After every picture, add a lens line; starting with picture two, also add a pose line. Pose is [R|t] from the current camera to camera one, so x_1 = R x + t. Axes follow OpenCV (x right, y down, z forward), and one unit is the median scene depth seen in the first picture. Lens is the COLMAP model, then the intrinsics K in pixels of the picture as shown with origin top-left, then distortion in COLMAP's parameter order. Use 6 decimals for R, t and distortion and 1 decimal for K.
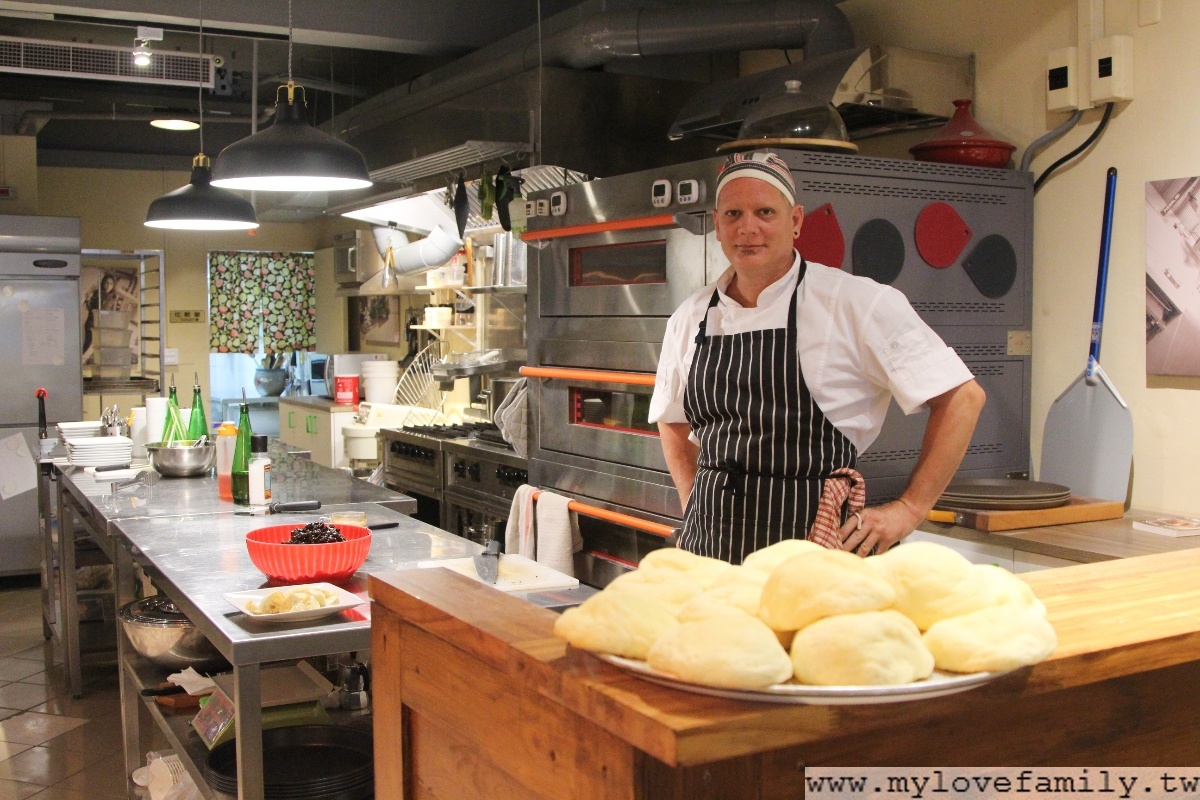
lens RADIAL K [[1304.7, 0, 603.6], [0, 1304.7, 400.8], [0, 0, 1]] dist [-0.104172, 0.000000]
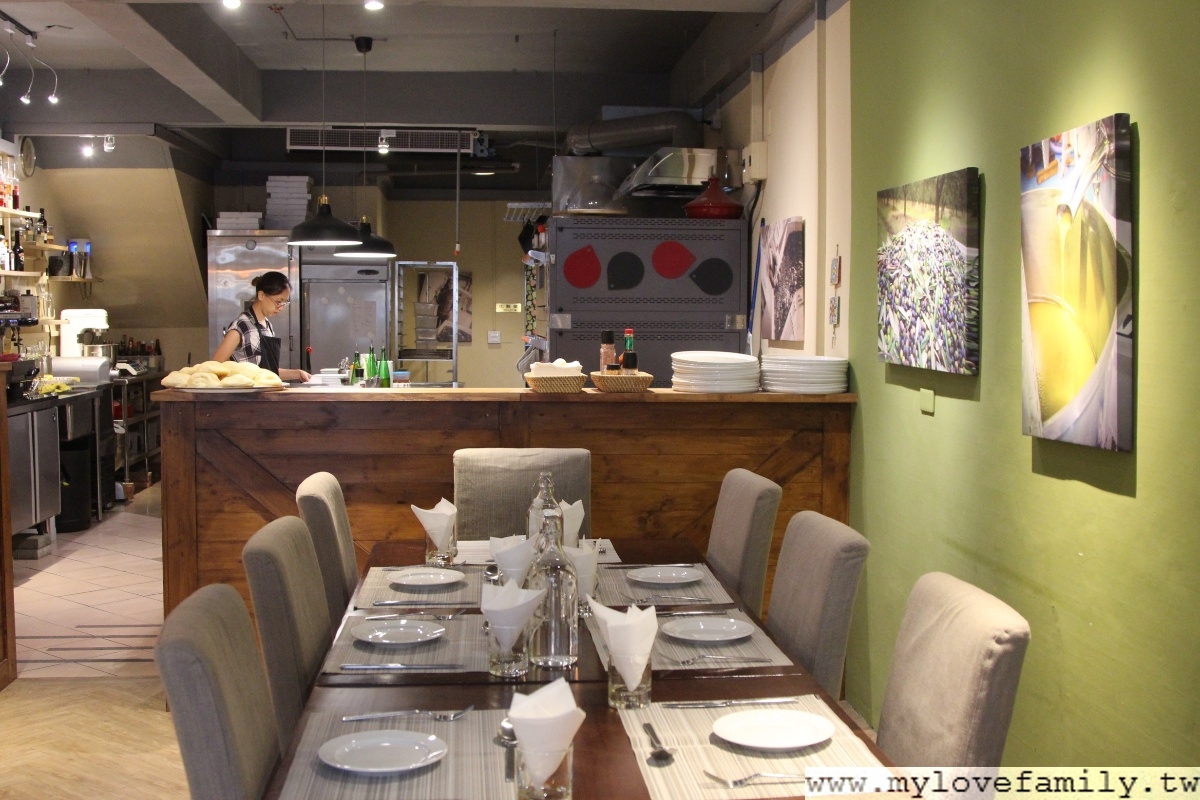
lens RADIAL K [[1442.5, 0, 600.1], [0, 1442.5, 398.8], [0, 0, 1]] dist [-0.089804, 0.000000]
pose [[0.906897, 0.028849, -0.420364, 0.534632], [-0.031103, 0.999515, 0.001492, 0.032910], [0.420203, 0.011722, 0.907354, -0.438090]]
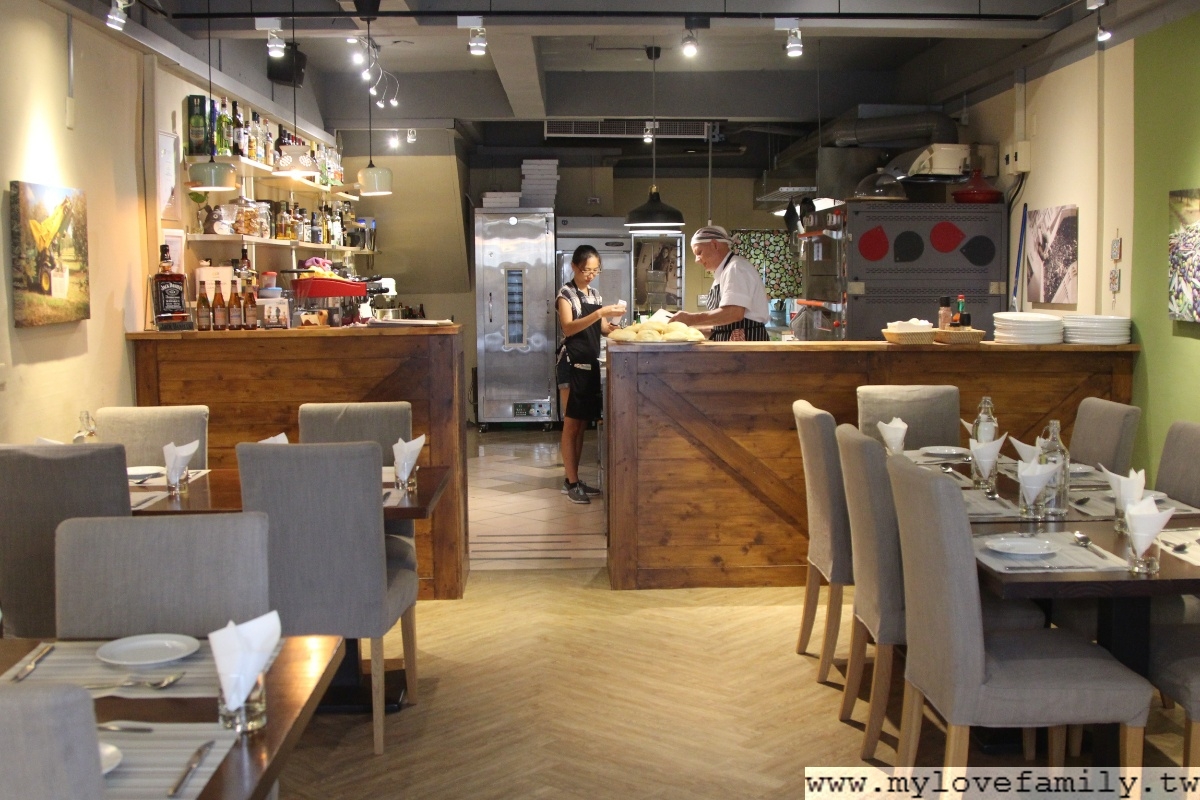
lens RADIAL K [[1442.5, 0, 605.4], [0, 1442.5, 405.1], [0, 0, 1]] dist [-0.089804, 0.000000]
pose [[0.884864, 0.038711, -0.464239, 0.467456], [-0.025899, 0.999088, 0.033946, 0.045328], [0.465130, -0.018014, 0.885059, -0.735988]]
